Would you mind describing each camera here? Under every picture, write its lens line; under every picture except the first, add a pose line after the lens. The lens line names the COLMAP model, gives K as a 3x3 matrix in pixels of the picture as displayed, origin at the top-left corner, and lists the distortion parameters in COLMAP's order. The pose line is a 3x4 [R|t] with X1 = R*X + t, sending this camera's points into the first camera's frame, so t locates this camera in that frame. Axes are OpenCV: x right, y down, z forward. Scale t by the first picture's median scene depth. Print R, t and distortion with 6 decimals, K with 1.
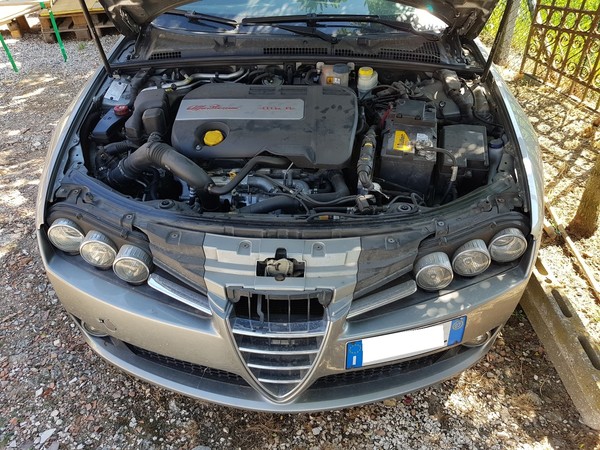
lens RADIAL K [[458.0, 0, 301.6], [0, 458.0, 214.7], [0, 0, 1]] dist [0.032919, -0.054167]
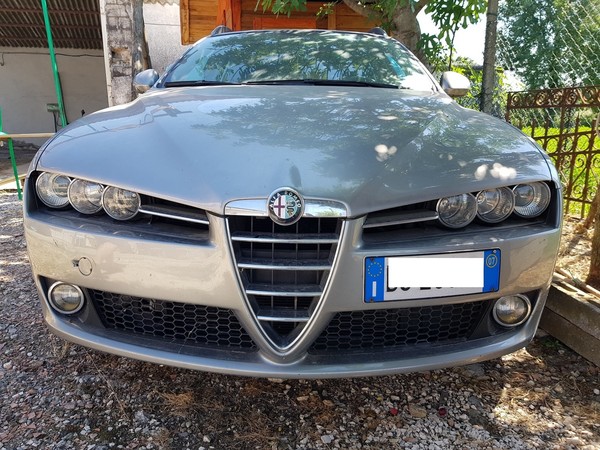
lens RADIAL K [[458.0, 0, 286.7], [0, 458.0, 234.5], [0, 0, 1]] dist [0.032919, -0.054167]
pose [[0.999947, 0.010085, 0.001963, -0.036850], [-0.008389, 0.911718, -0.410732, 0.457211], [-0.005932, 0.410694, 0.911754, 0.165539]]
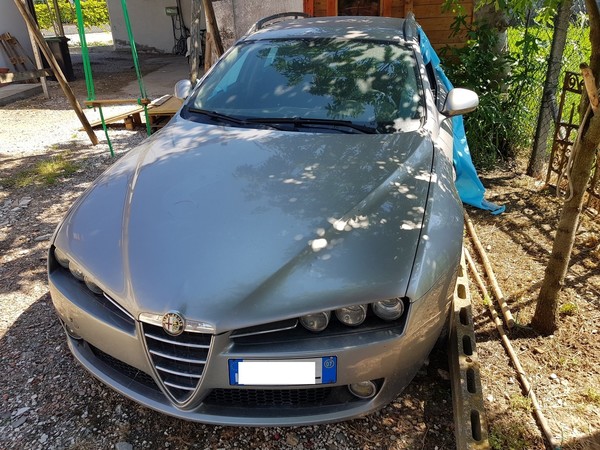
lens RADIAL K [[458.0, 0, 296.4], [0, 458.0, 220.6], [0, 0, 1]] dist [0.032919, -0.054167]
pose [[0.969892, 0.094731, -0.224356, 0.403960], [-0.138853, 0.971940, -0.189876, 0.098786], [0.200073, 0.215311, 0.955830, -0.174525]]
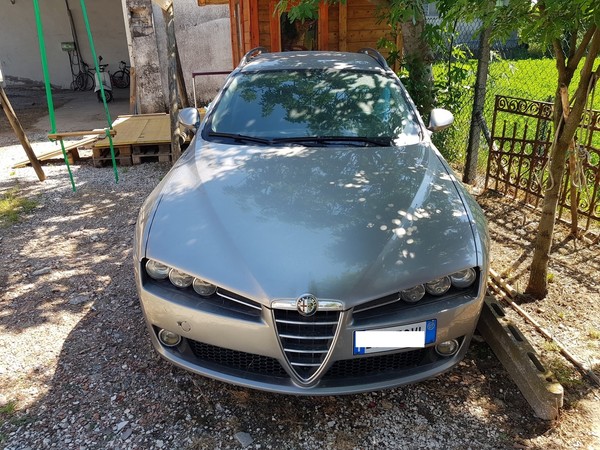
lens RADIAL K [[458.0, 0, 290.3], [0, 458.0, 220.0], [0, 0, 1]] dist [0.032919, -0.054167]
pose [[0.999877, 0.005821, -0.014584, -0.063401], [-0.009594, 0.961703, -0.273926, 0.264627], [0.012431, 0.274032, 0.961640, -0.383094]]
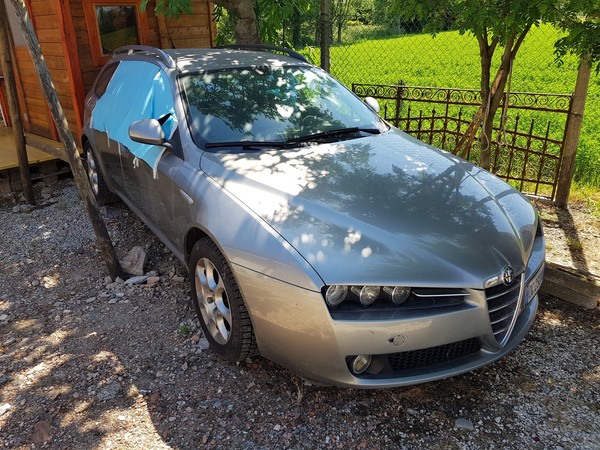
lens RADIAL K [[458.0, 0, 291.4], [0, 458.0, 216.2], [0, 0, 1]] dist [0.032919, -0.054167]
pose [[0.818303, -0.215712, 0.532775, -1.099904], [0.354660, 0.918911, -0.172679, 0.027660], [-0.452324, 0.330258, 0.828452, -0.072780]]
